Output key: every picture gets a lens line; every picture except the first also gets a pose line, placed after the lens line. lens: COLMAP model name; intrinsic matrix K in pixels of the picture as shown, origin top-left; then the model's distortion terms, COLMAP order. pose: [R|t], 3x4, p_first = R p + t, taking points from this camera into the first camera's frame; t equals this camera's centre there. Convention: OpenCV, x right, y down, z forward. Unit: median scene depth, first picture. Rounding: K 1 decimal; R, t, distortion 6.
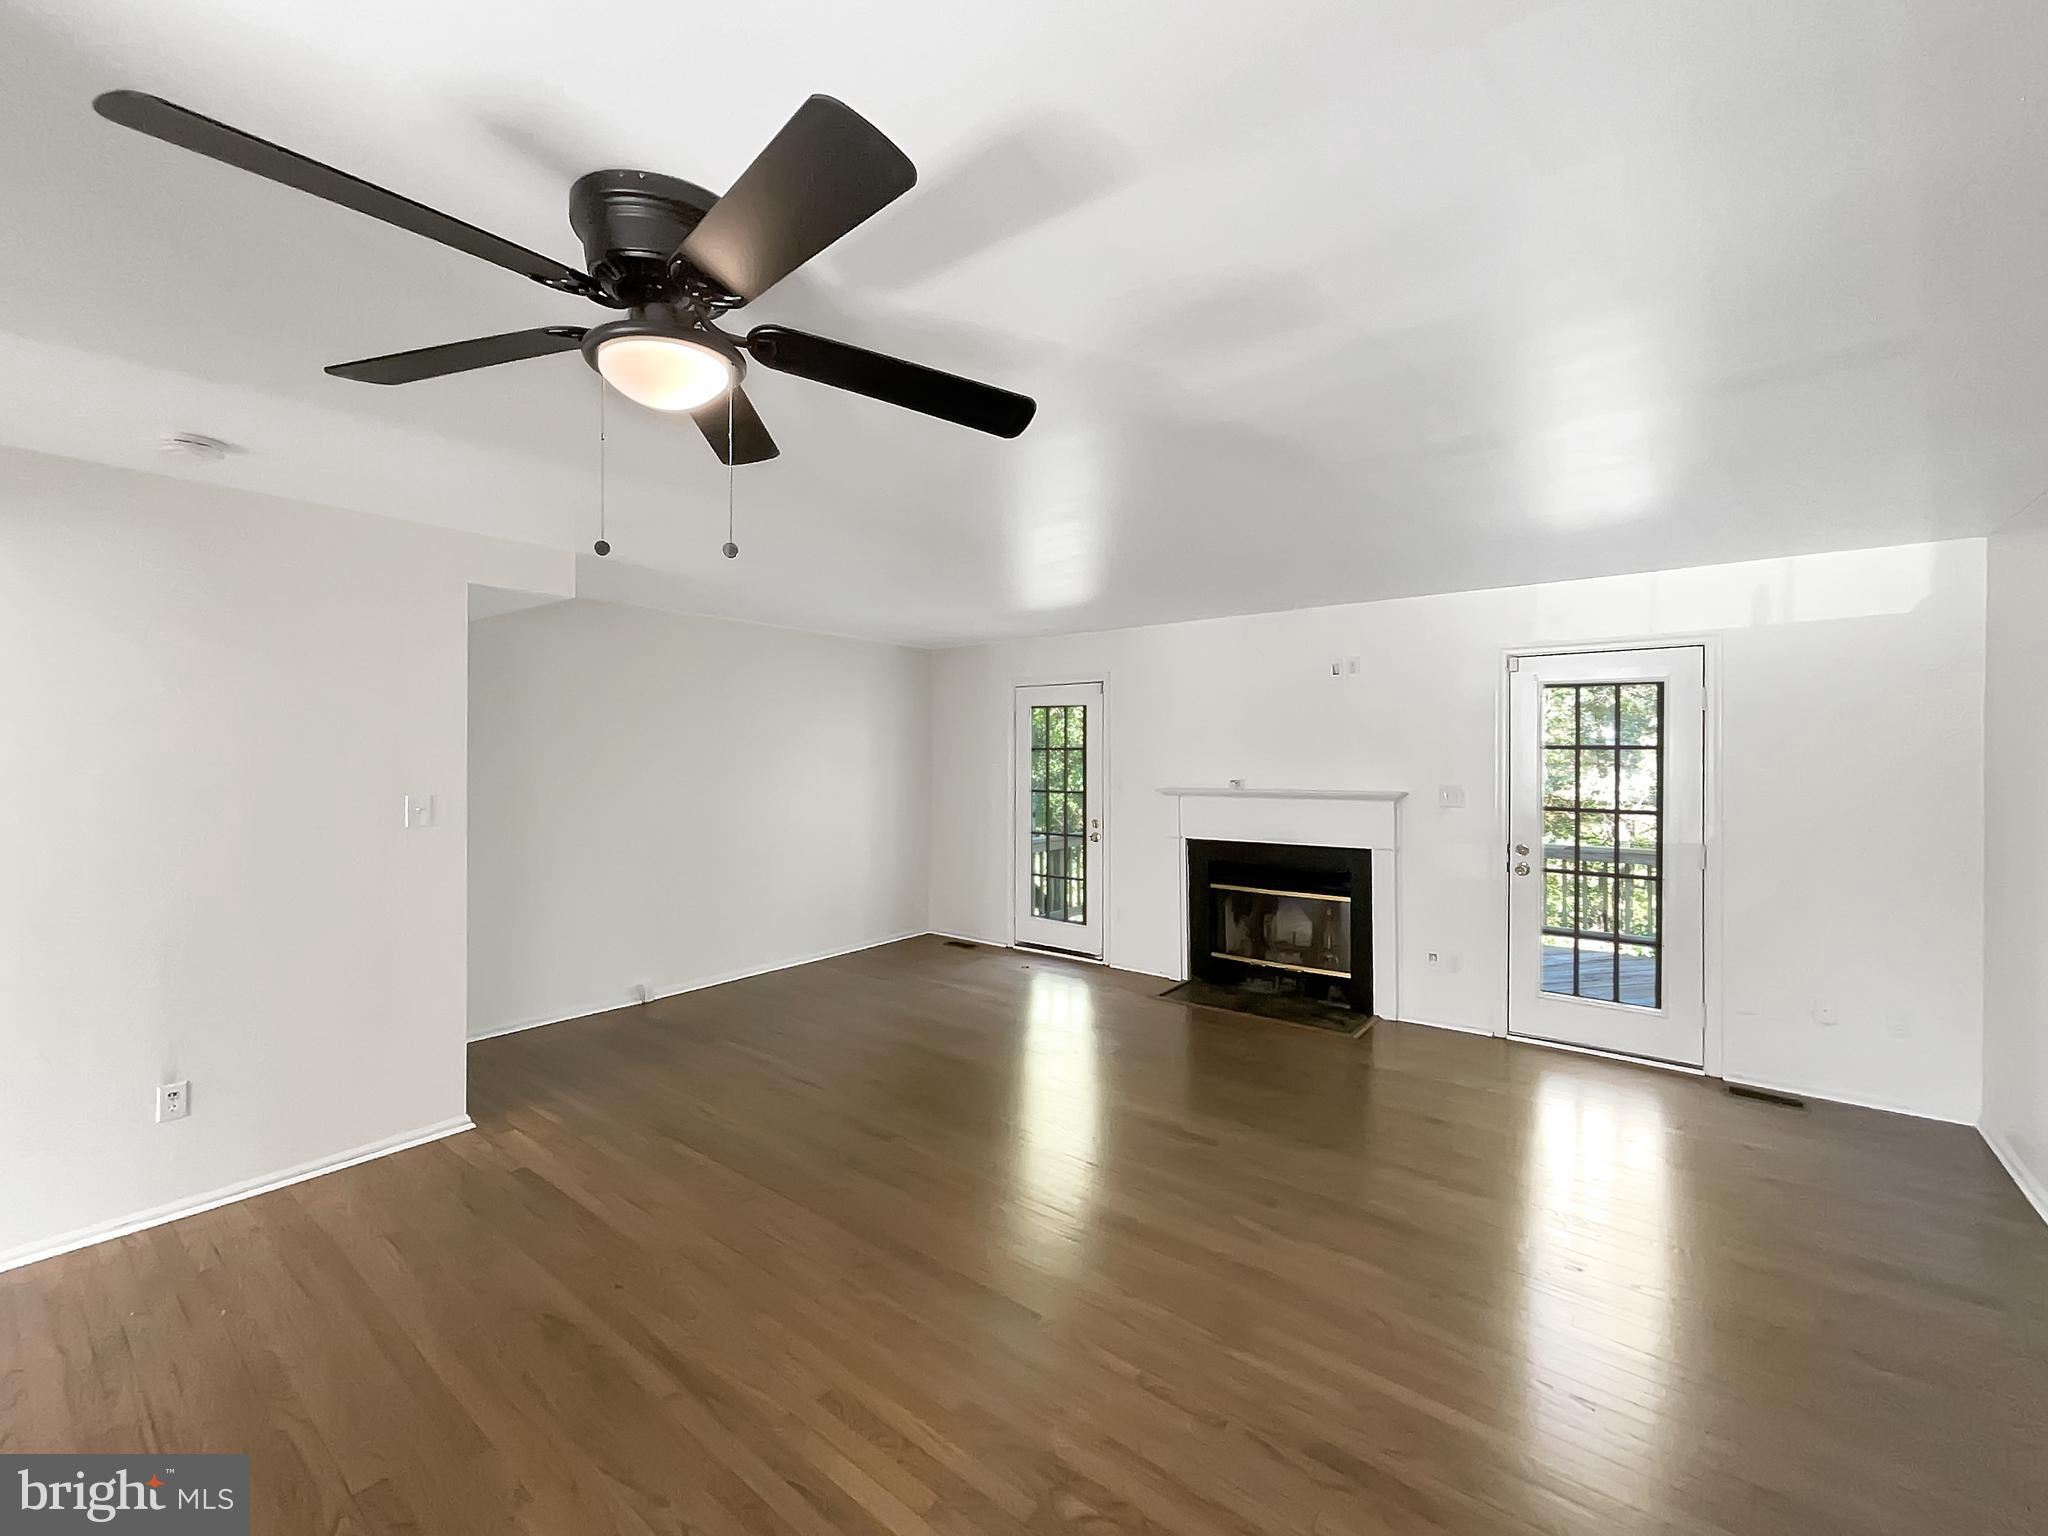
lens RADIAL K [[830.0, 0, 1024.0], [0, 830.0, 768.0], [0, 0, 1]] dist [-0.000472, -0.000456]
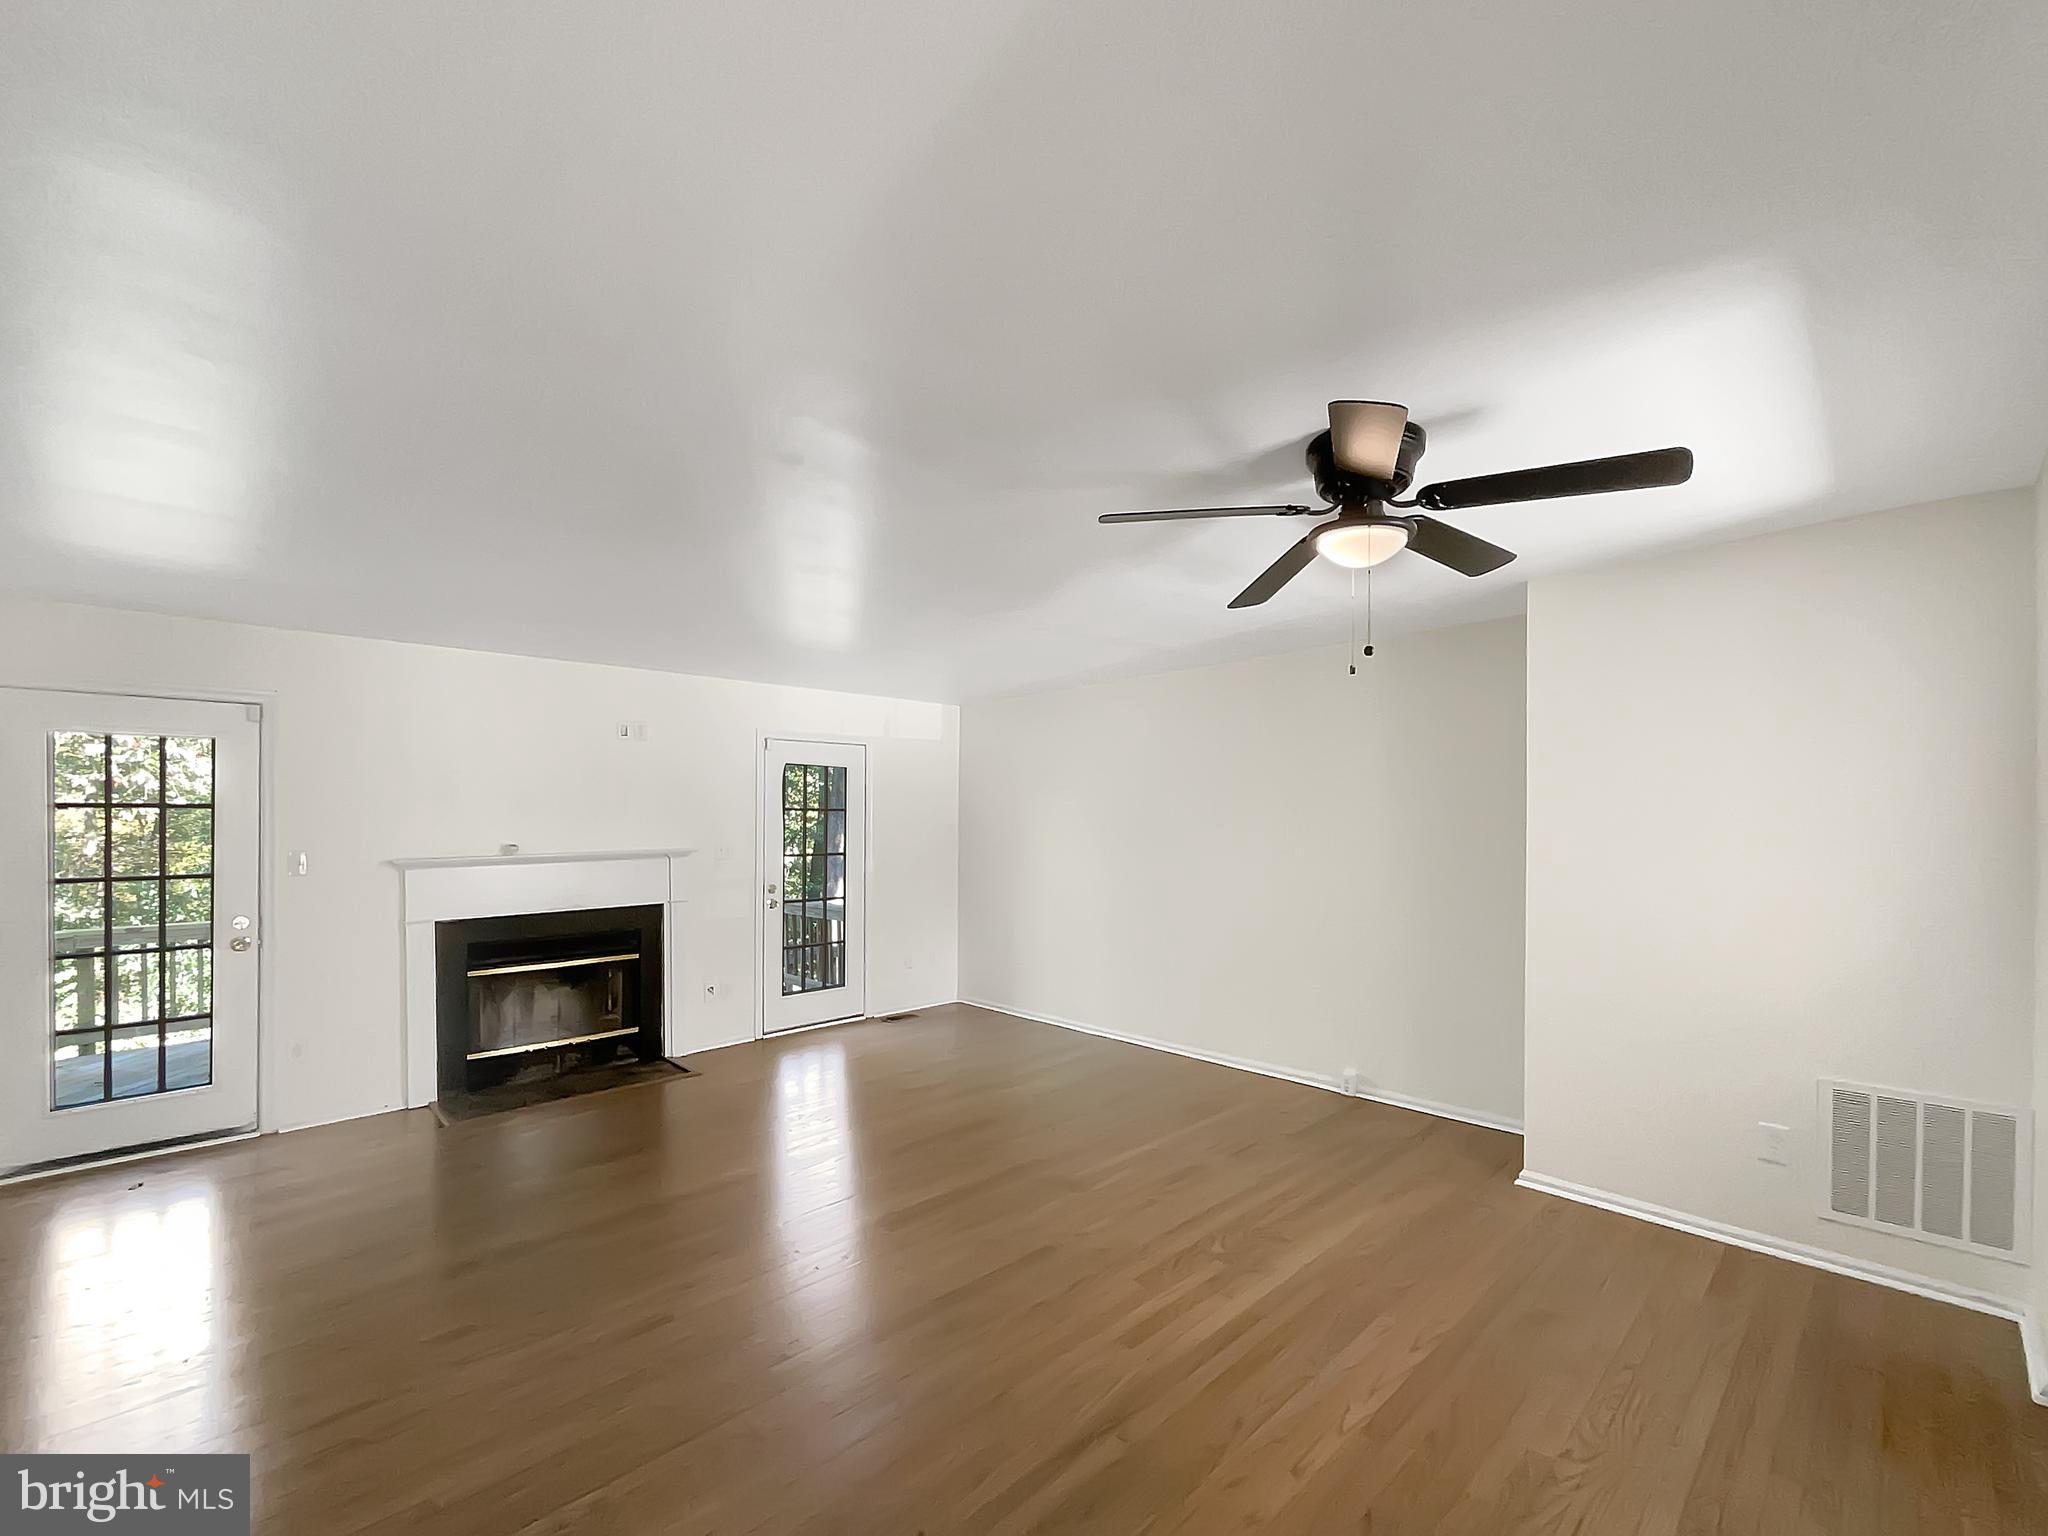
lens RADIAL K [[827.1, 0, 1027.2], [0, 827.1, 819.6], [0, 0, 1]] dist [0.000658, 0.000023]
pose [[0.150695, -0.004387, 0.988571, -0.554938], [0.012692, 0.999916, 0.002502, -0.007766], [-0.988499, 0.012169, 0.150738, 0.361848]]
